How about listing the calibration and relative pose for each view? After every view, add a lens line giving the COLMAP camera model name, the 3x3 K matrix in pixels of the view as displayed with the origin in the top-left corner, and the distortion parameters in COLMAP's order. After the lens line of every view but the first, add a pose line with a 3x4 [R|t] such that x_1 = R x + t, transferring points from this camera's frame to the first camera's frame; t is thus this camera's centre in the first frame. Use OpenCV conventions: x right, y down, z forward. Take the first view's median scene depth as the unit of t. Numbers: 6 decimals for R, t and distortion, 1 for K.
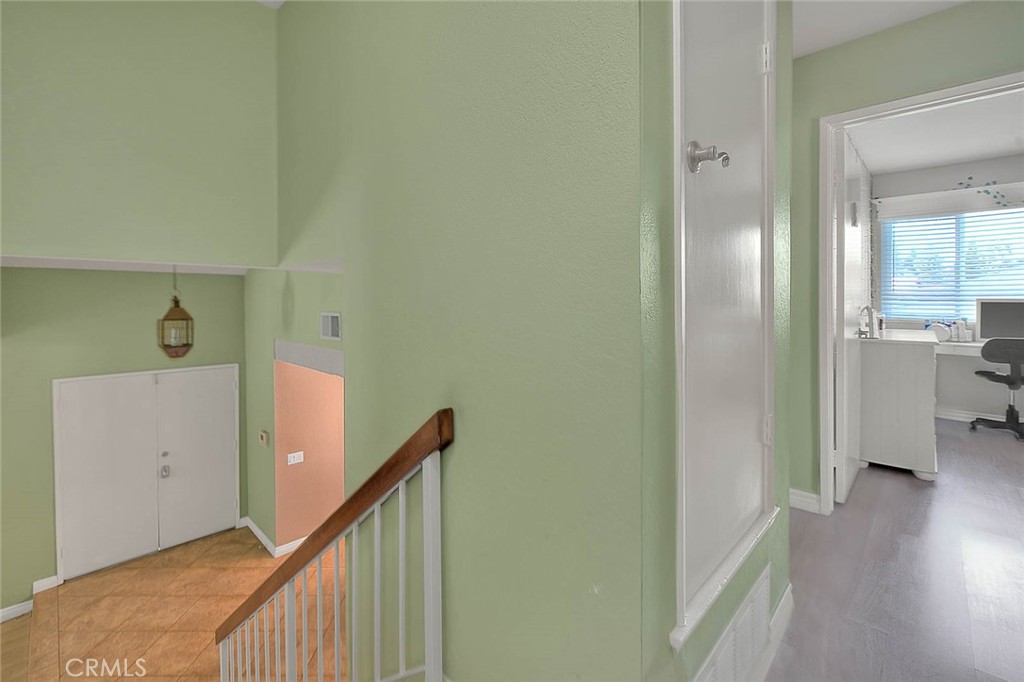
lens RADIAL K [[434.2, 0, 509.9], [0, 434.2, 309.9], [0, 0, 1]] dist [0.000734, -0.000303]
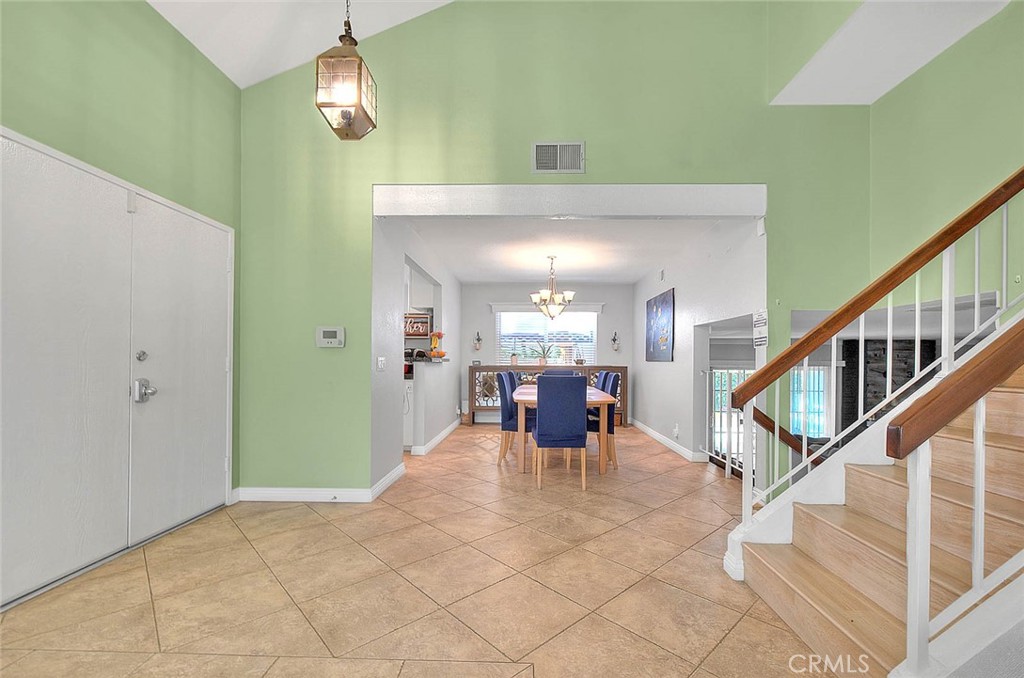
lens RADIAL K [[428.6, 0, 512.0], [0, 428.6, 360.7], [0, 0, 1]] dist [-0.000308, -0.000034]
pose [[0.745970, 0.001420, 0.665978, -0.807683], [0.003271, 0.999978, -0.005796, 0.342616], [-0.665971, 0.006502, 0.745949, 0.335916]]
